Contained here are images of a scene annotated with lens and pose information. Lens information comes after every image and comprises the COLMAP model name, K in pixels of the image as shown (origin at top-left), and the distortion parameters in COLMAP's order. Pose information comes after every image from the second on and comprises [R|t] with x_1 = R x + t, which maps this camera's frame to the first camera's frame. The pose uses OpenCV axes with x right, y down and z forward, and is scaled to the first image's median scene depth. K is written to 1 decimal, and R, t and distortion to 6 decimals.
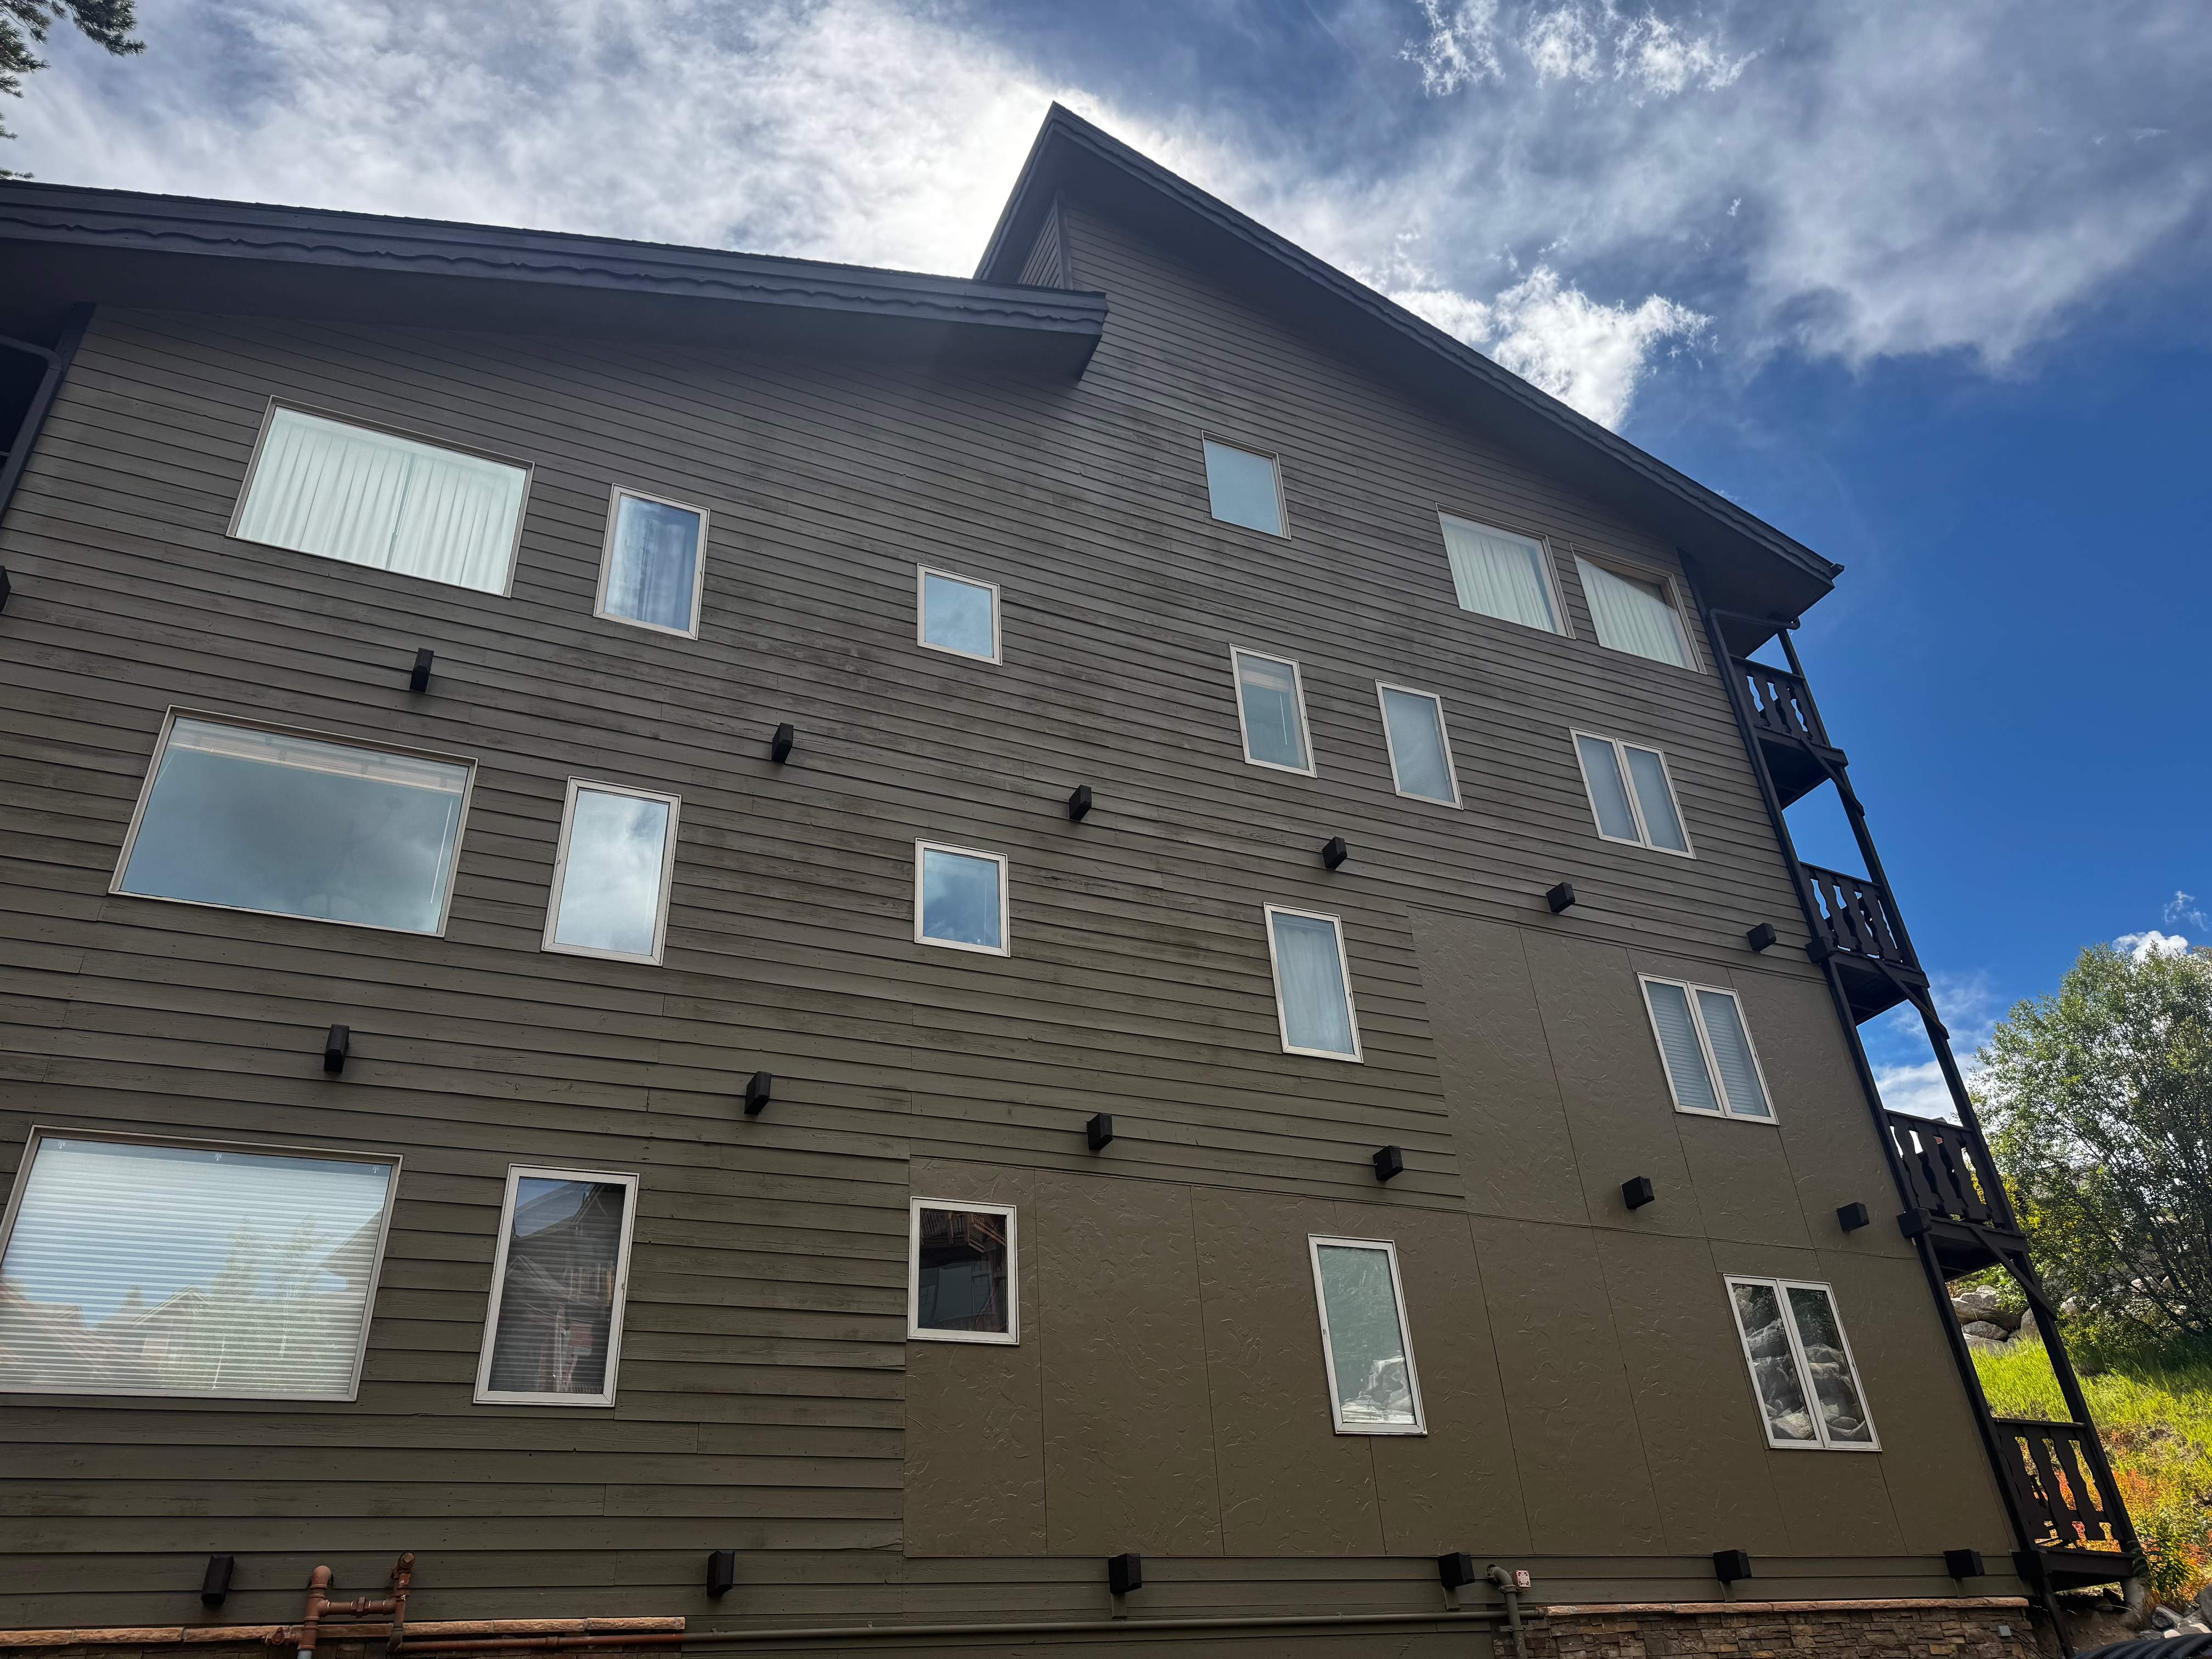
lens RADIAL K [[1588.9, 0, 1106.0], [0, 1588.9, 829.5], [0, 0, 1]] dist [0.087379, -0.103811]
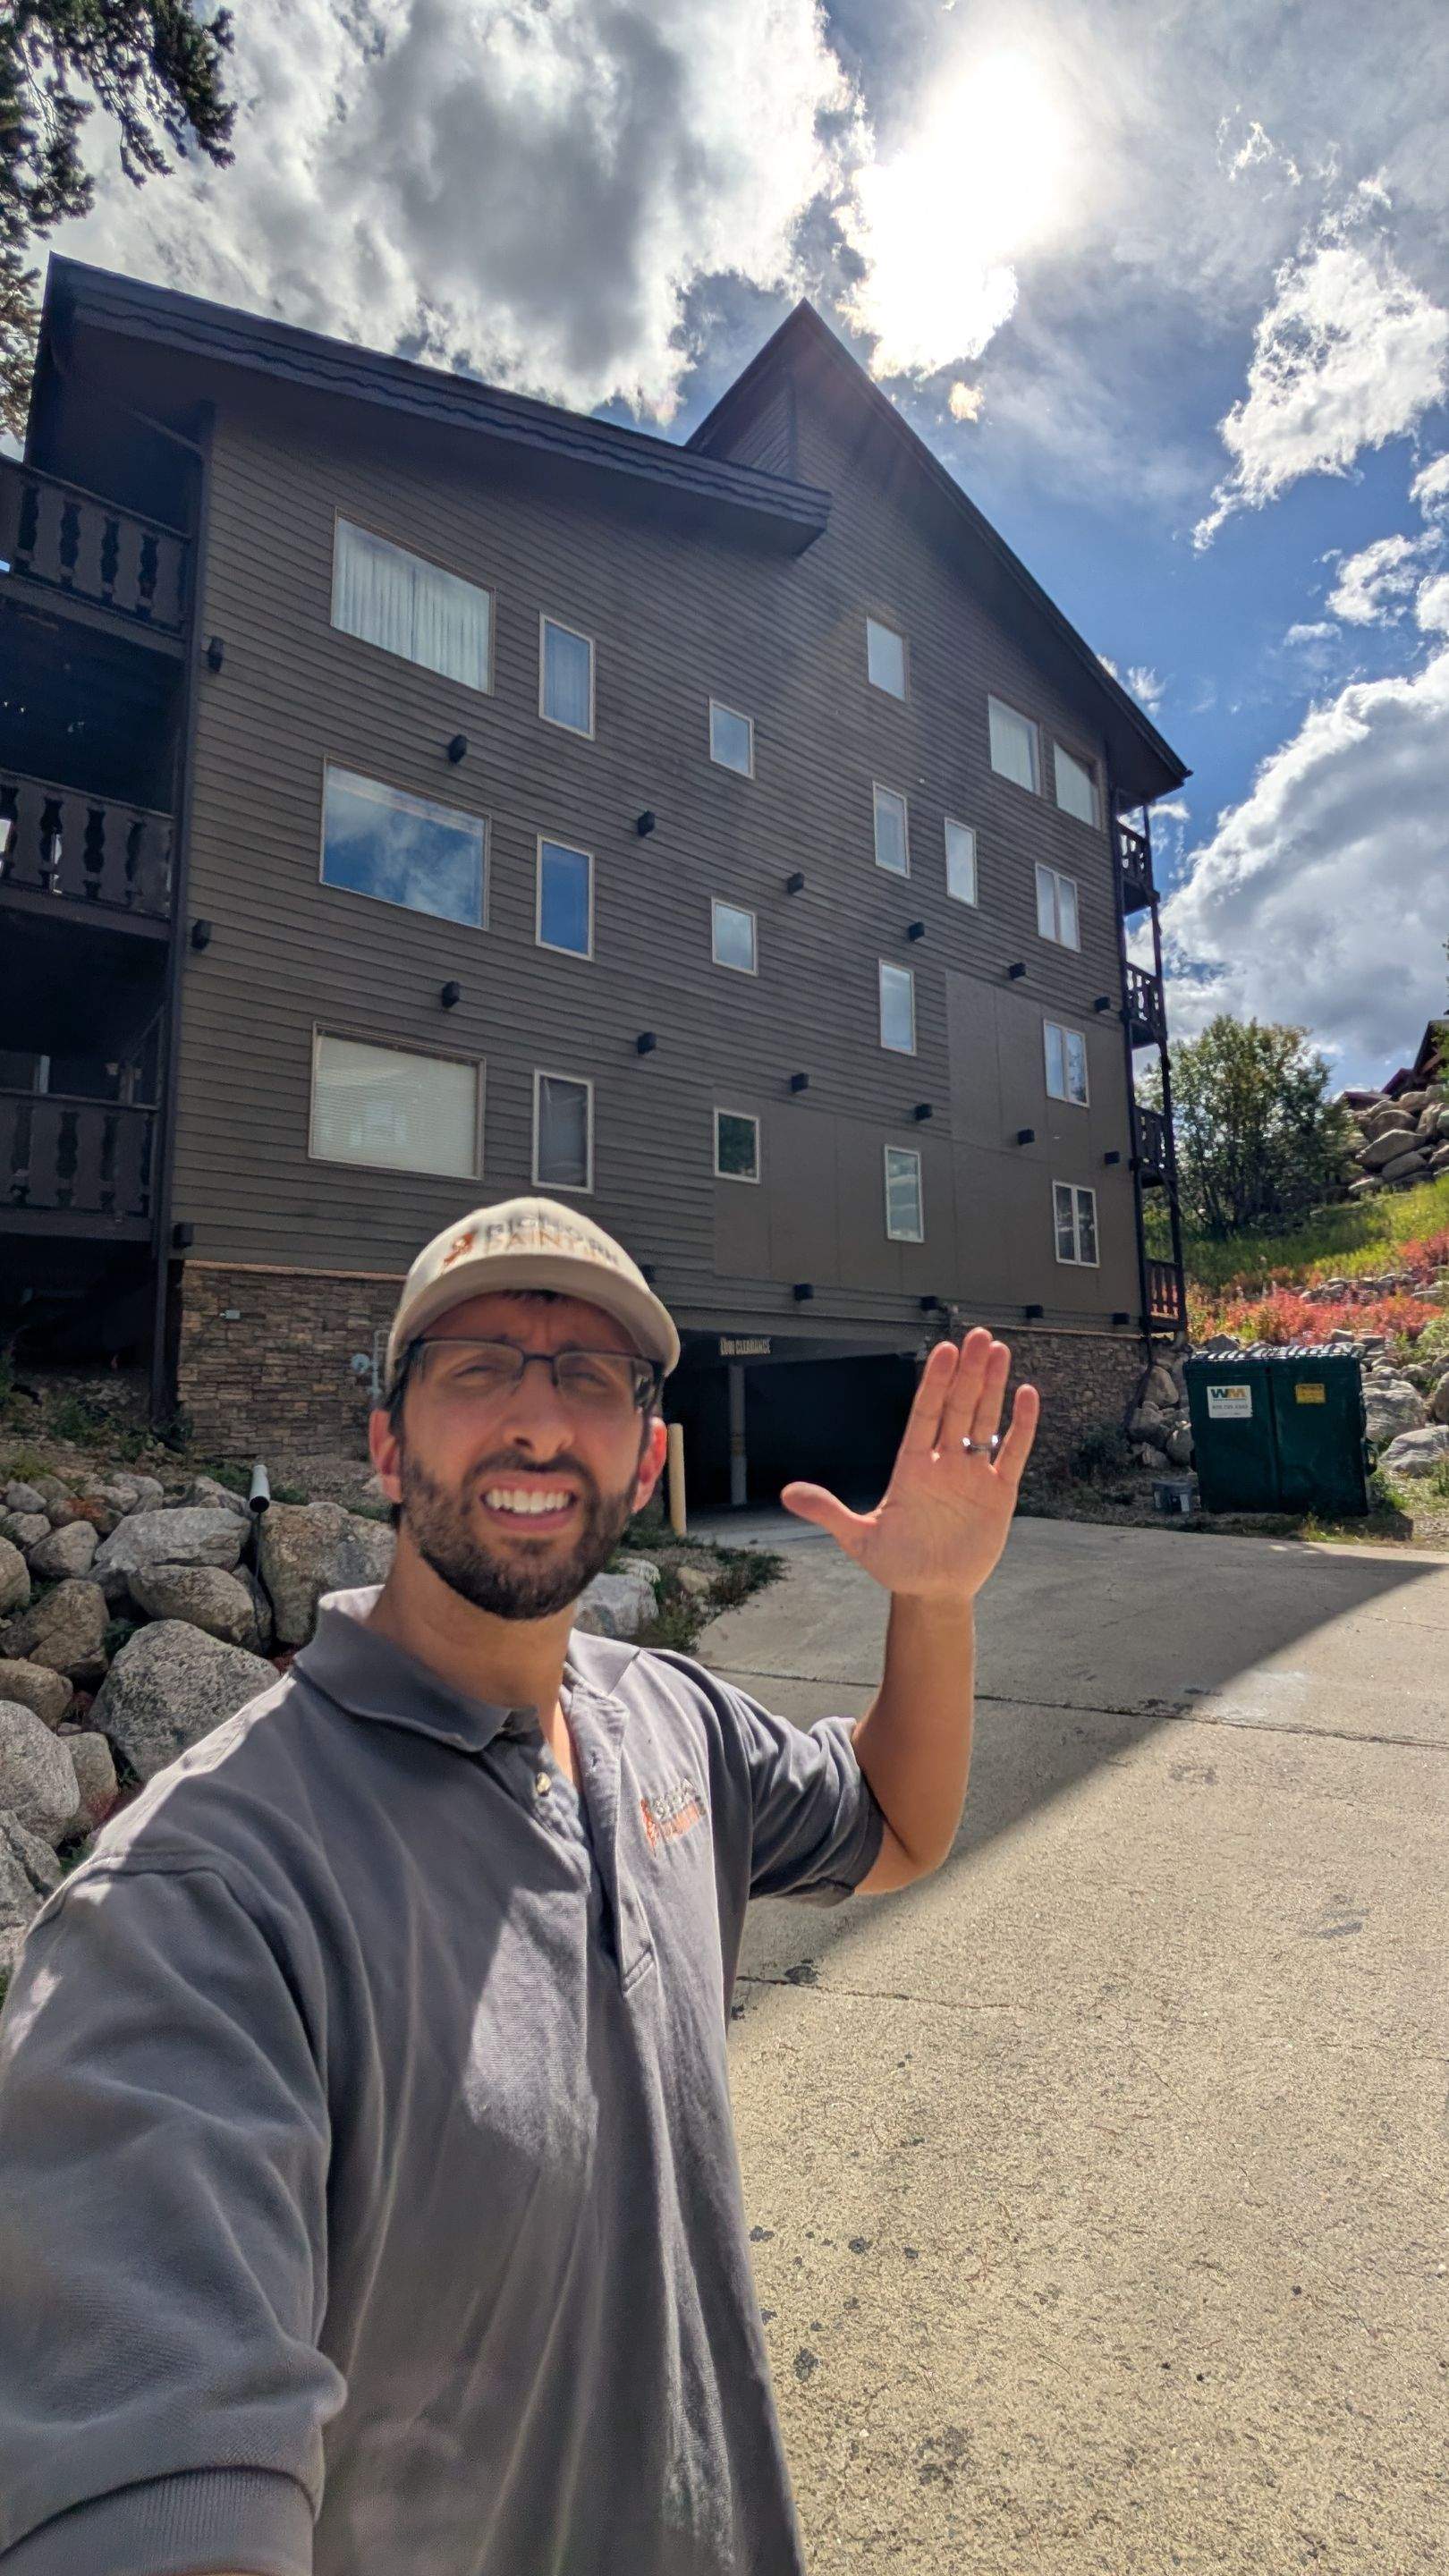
lens RADIAL K [[1030.1, 0, 724.5], [0, 1030.1, 1288.0], [0, 0, 1]] dist [-0.001537, 0.000036]
pose [[0.978695, 0.087777, 0.185610, -0.258639], [-0.157117, 0.902135, 0.401828, -0.056989], [-0.132174, -0.422430, 0.896707, -0.157743]]
